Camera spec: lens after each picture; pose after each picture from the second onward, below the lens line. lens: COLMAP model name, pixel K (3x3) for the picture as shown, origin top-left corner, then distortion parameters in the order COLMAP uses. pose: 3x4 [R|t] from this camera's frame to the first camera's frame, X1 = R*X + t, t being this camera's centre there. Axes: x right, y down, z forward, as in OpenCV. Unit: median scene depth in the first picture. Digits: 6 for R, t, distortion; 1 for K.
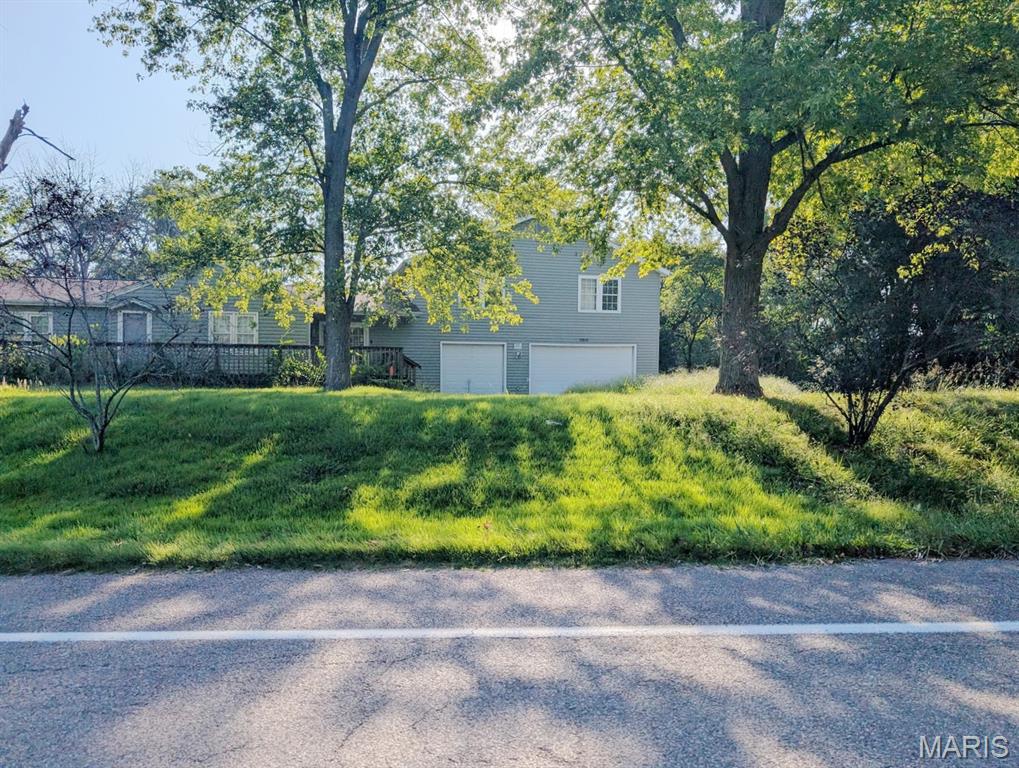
lens RADIAL K [[707.8, 0, 511.2], [0, 707.8, 389.0], [0, 0, 1]] dist [0.025293, -0.017518]
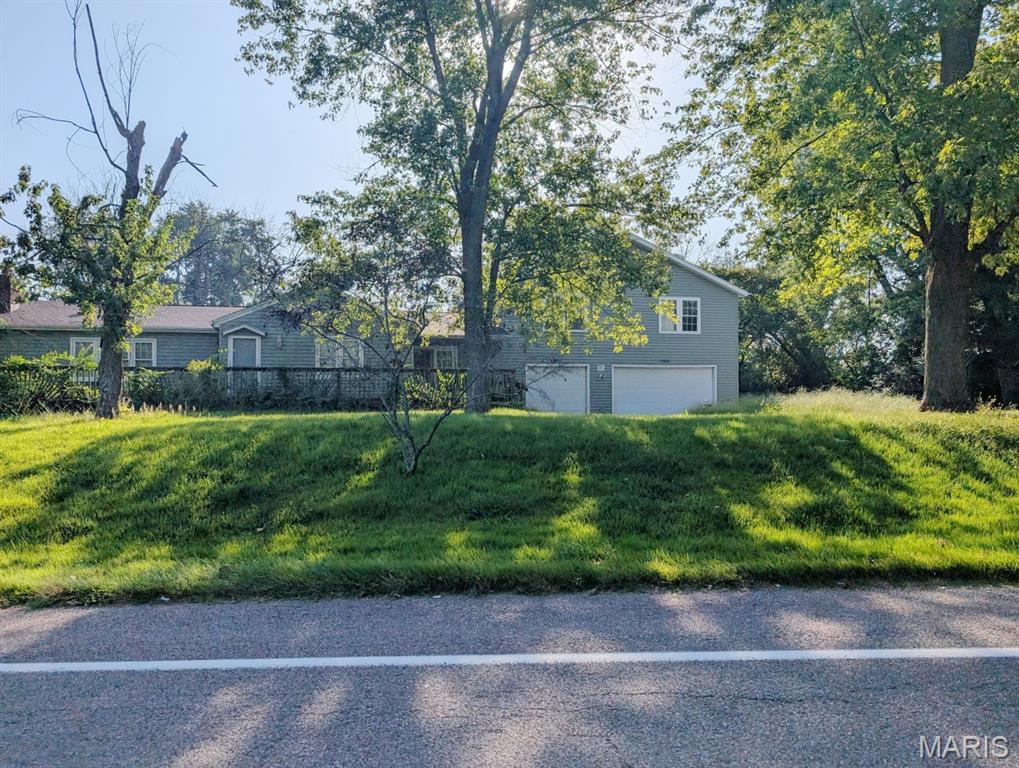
lens RADIAL K [[707.8, 0, 509.6], [0, 707.8, 389.3], [0, 0, 1]] dist [0.025293, -0.017518]
pose [[0.999957, -0.008329, 0.004134, -0.219236], [0.008460, 0.999434, -0.032574, 0.002267], [-0.003860, 0.032607, 0.999461, 0.002164]]
